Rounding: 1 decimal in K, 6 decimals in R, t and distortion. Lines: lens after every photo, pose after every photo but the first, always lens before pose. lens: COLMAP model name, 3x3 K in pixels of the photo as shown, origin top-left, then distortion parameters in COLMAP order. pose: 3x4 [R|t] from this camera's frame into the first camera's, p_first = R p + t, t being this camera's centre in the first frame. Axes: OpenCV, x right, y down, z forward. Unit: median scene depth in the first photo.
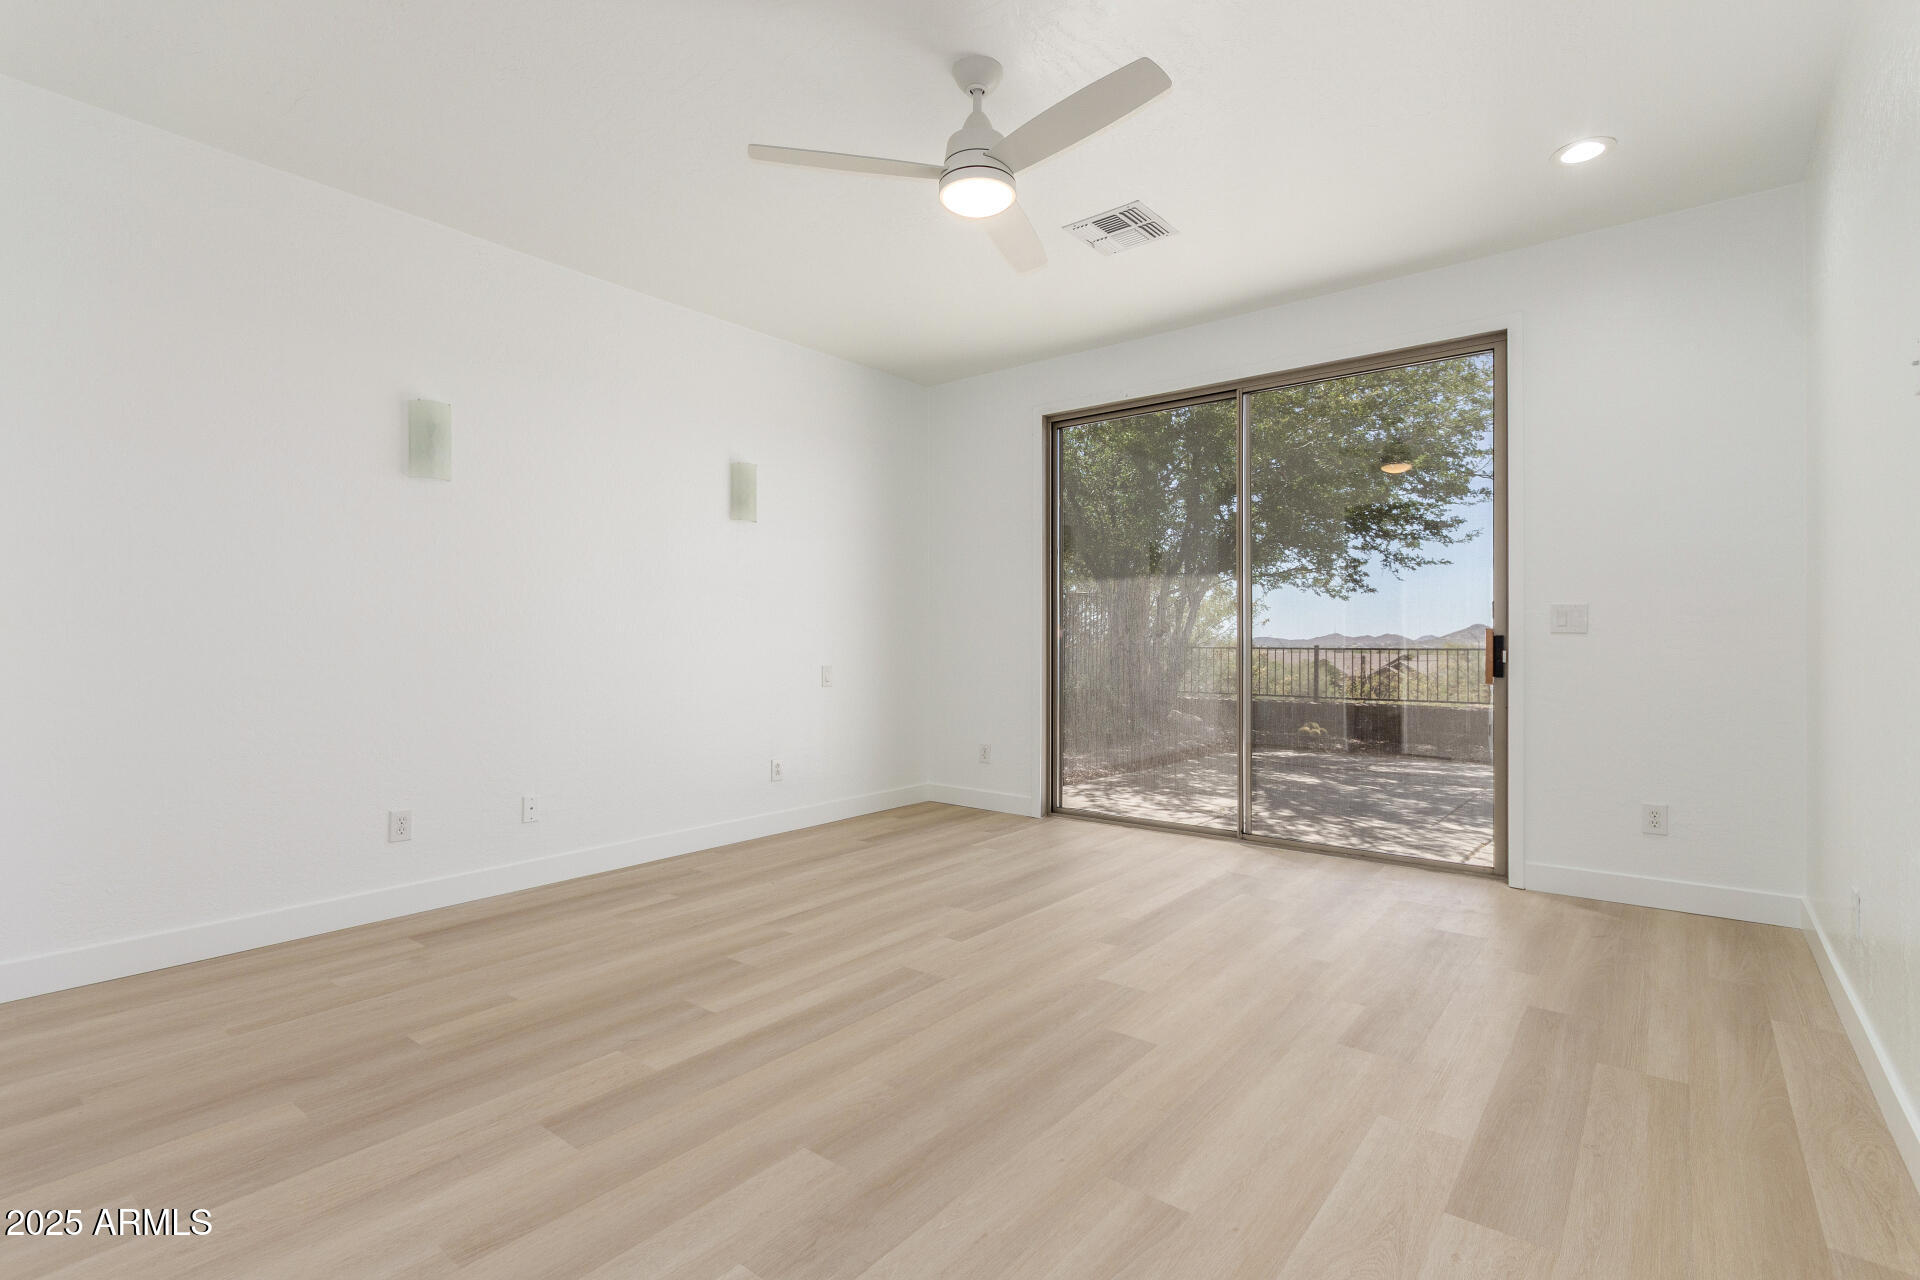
lens RADIAL K [[899.2, 0, 966.2], [0, 899.2, 638.9], [0, 0, 1]] dist [0.000392, 0.003720]
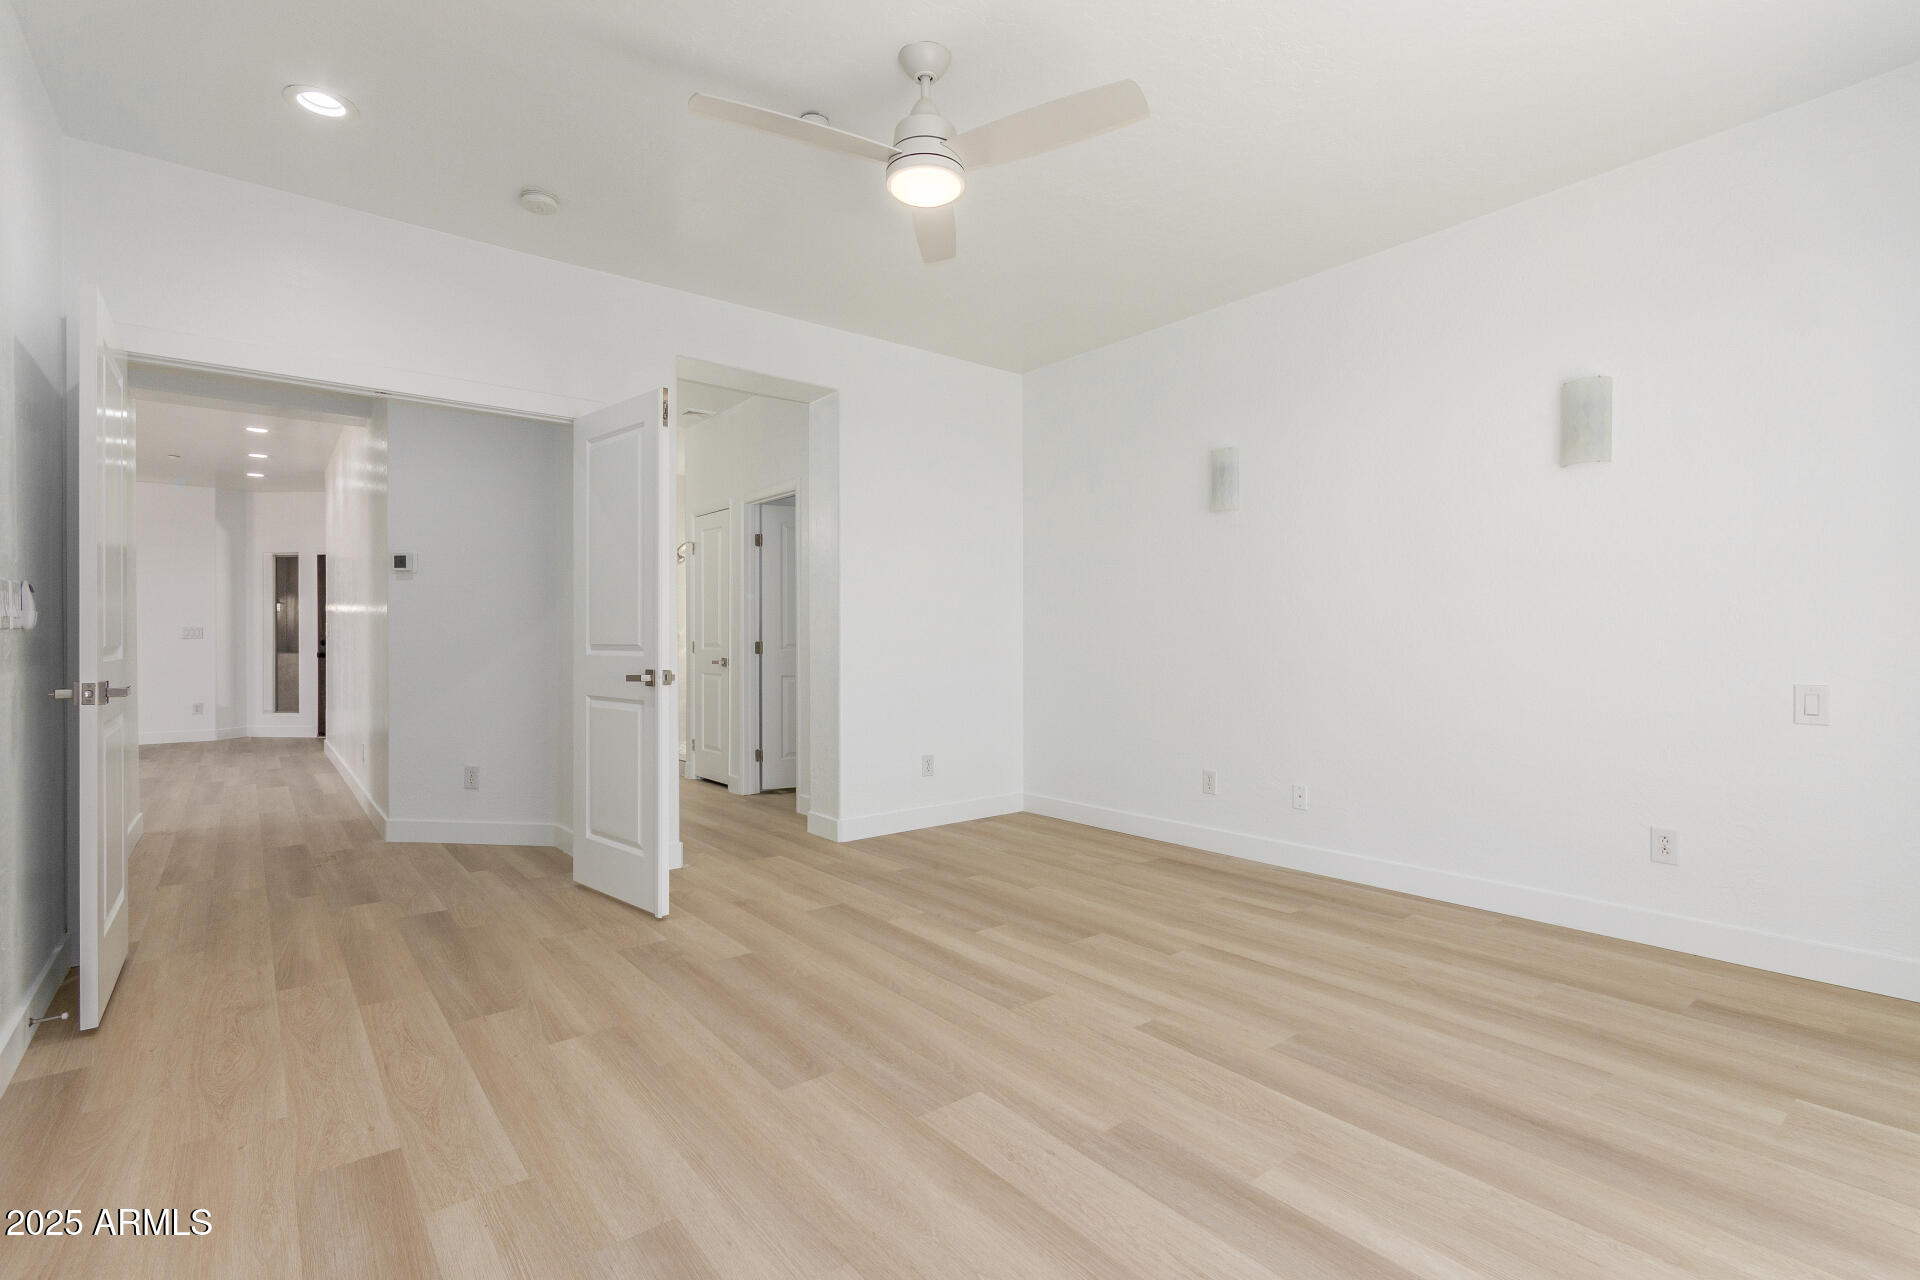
lens RADIAL K [[899.2, 0, 966.6], [0, 899.2, 641.7], [0, 0, 1]] dist [0.000392, 0.003720]
pose [[-0.226384, 0.001235, -0.974037, 0.897936], [0.005337, 0.999986, 0.000028, 0.003625], [0.974023, -0.005192, -0.226388, 1.191626]]
